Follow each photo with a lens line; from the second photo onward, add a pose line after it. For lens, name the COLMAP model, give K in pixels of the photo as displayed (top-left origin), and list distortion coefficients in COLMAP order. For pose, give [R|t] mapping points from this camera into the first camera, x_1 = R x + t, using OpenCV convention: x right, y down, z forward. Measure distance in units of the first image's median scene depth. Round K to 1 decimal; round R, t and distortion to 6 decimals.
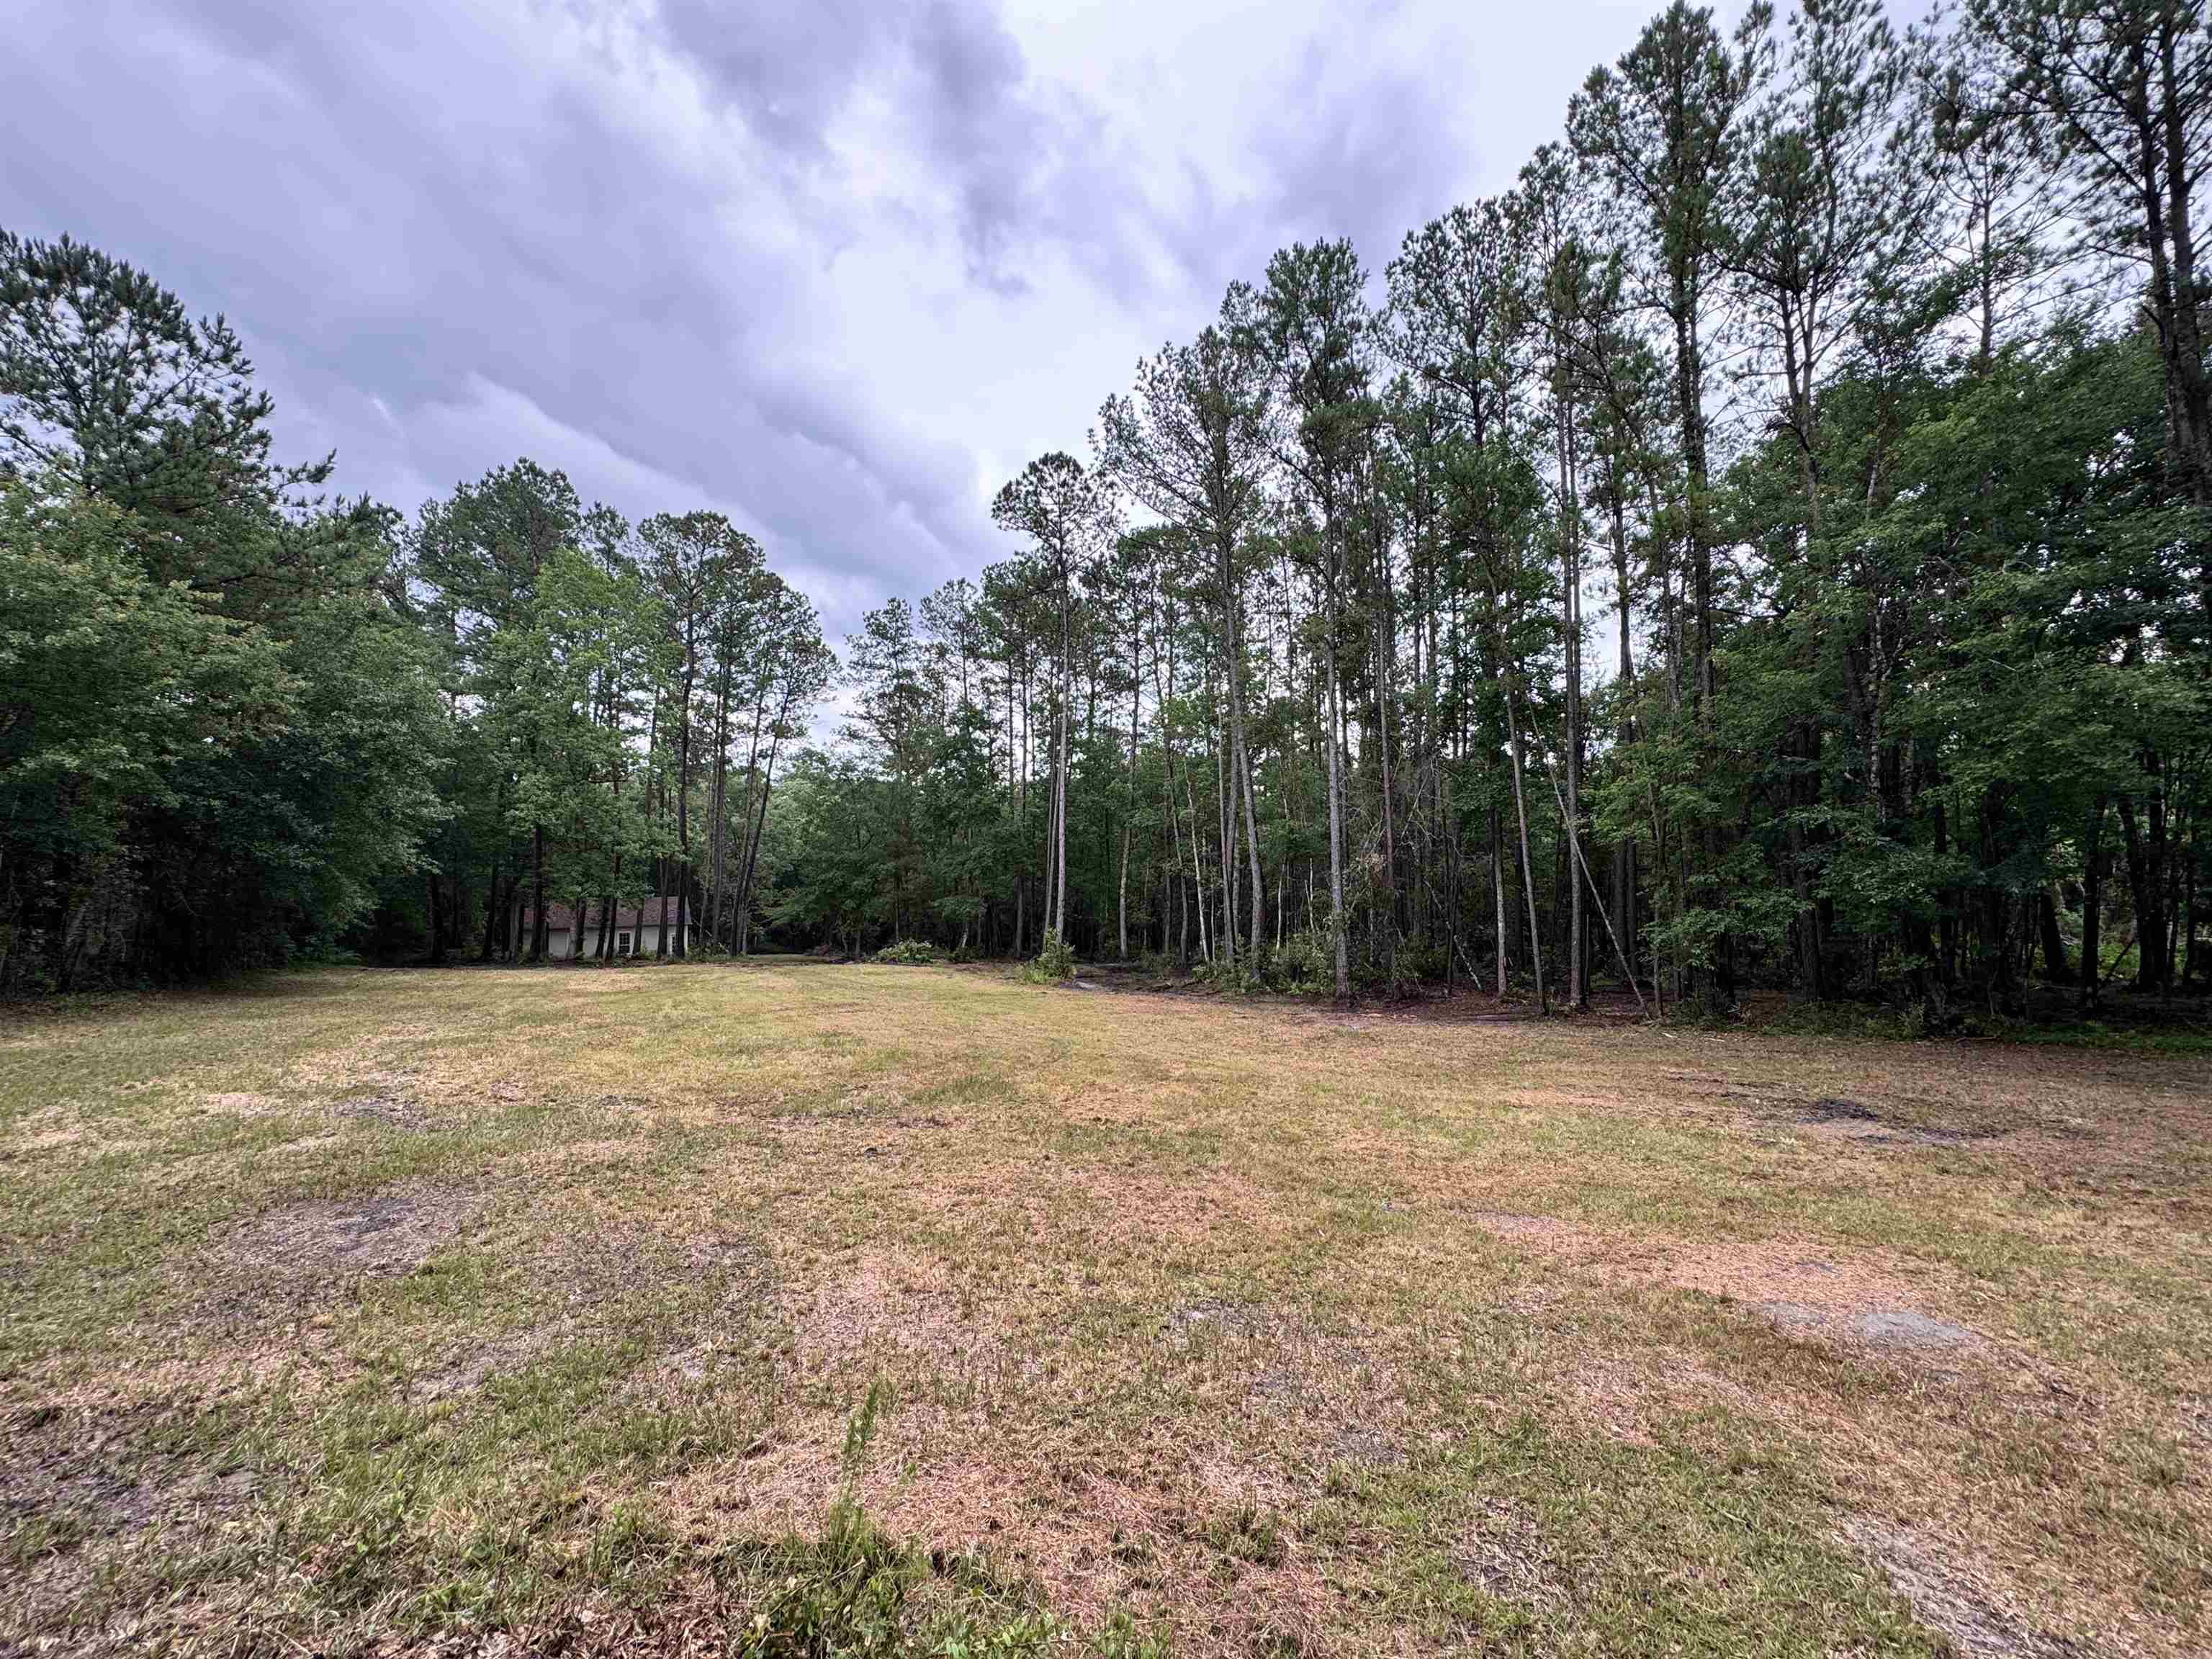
lens RADIAL K [[878.6, 0, 1108.0], [0, 878.6, 824.8], [0, 0, 1]] dist [-0.000372, 0.000035]
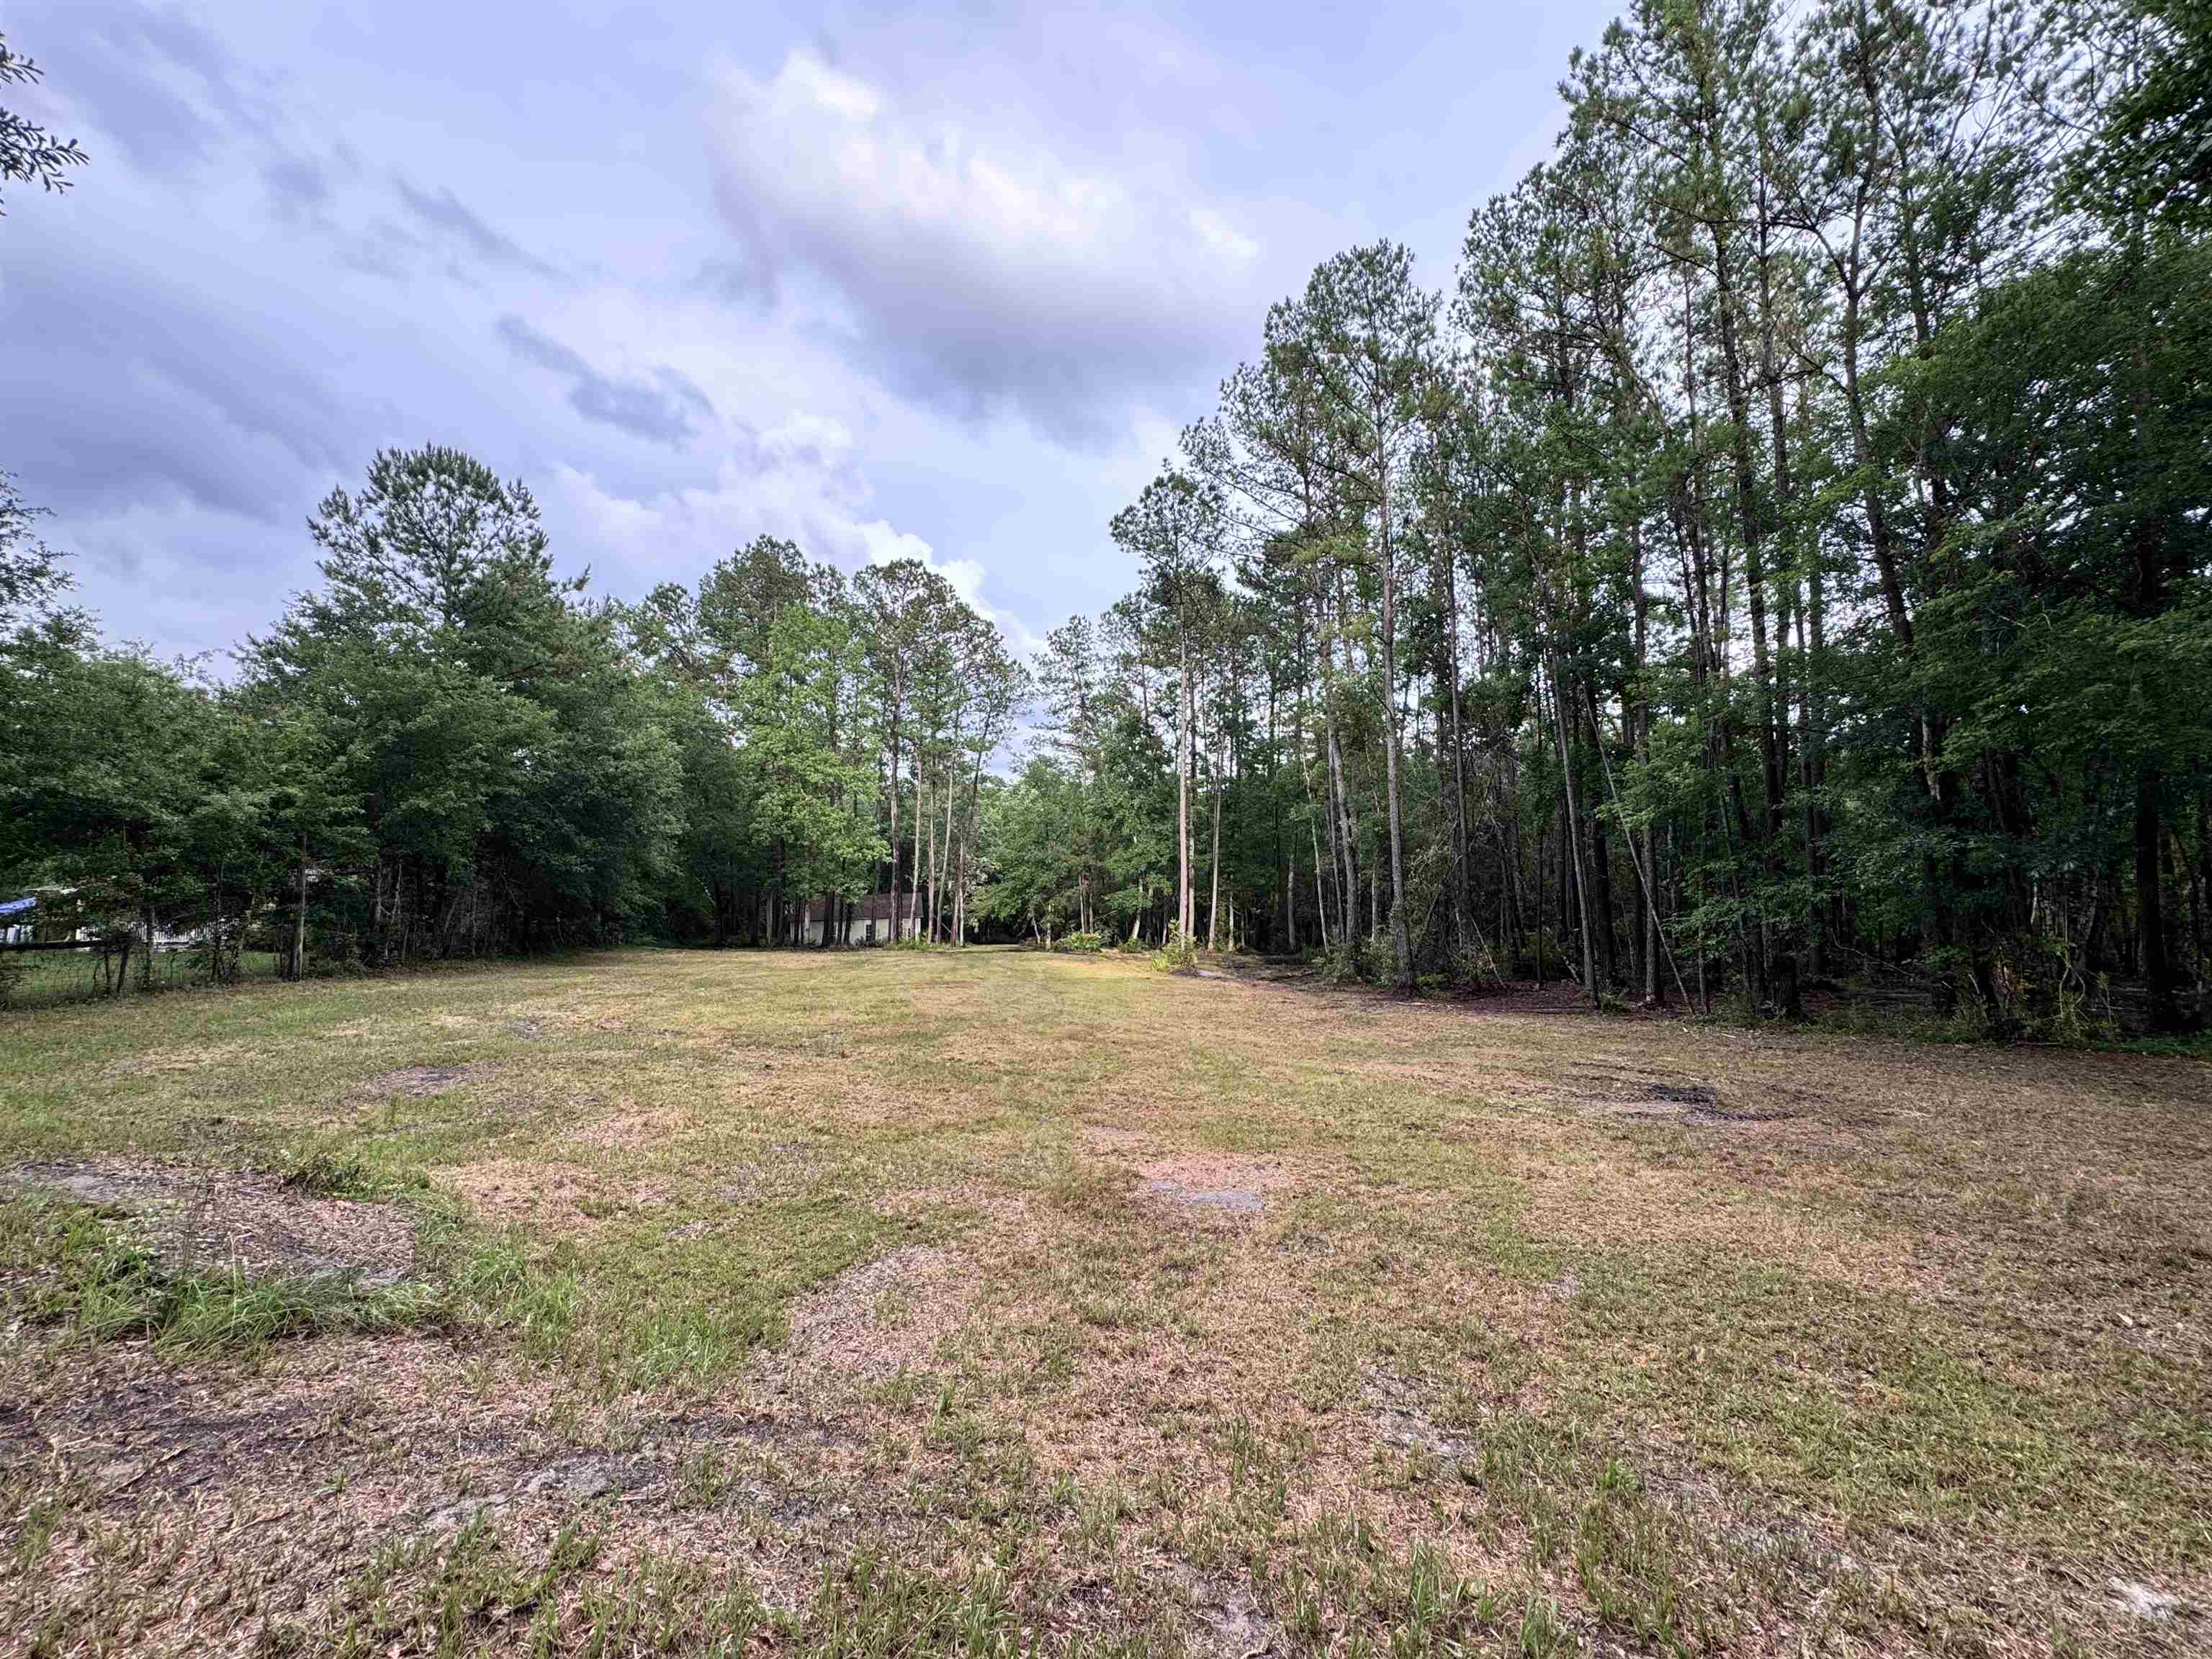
lens RADIAL K [[882.3, 0, 1106.0], [0, 882.3, 829.5], [0, 0, 1]] dist [0.003341, -0.000334]
pose [[0.956462, -0.025908, -0.290703, 0.130382], [0.028802, 0.999569, 0.005677, -0.000717], [0.290431, -0.013803, 0.956796, -0.039949]]
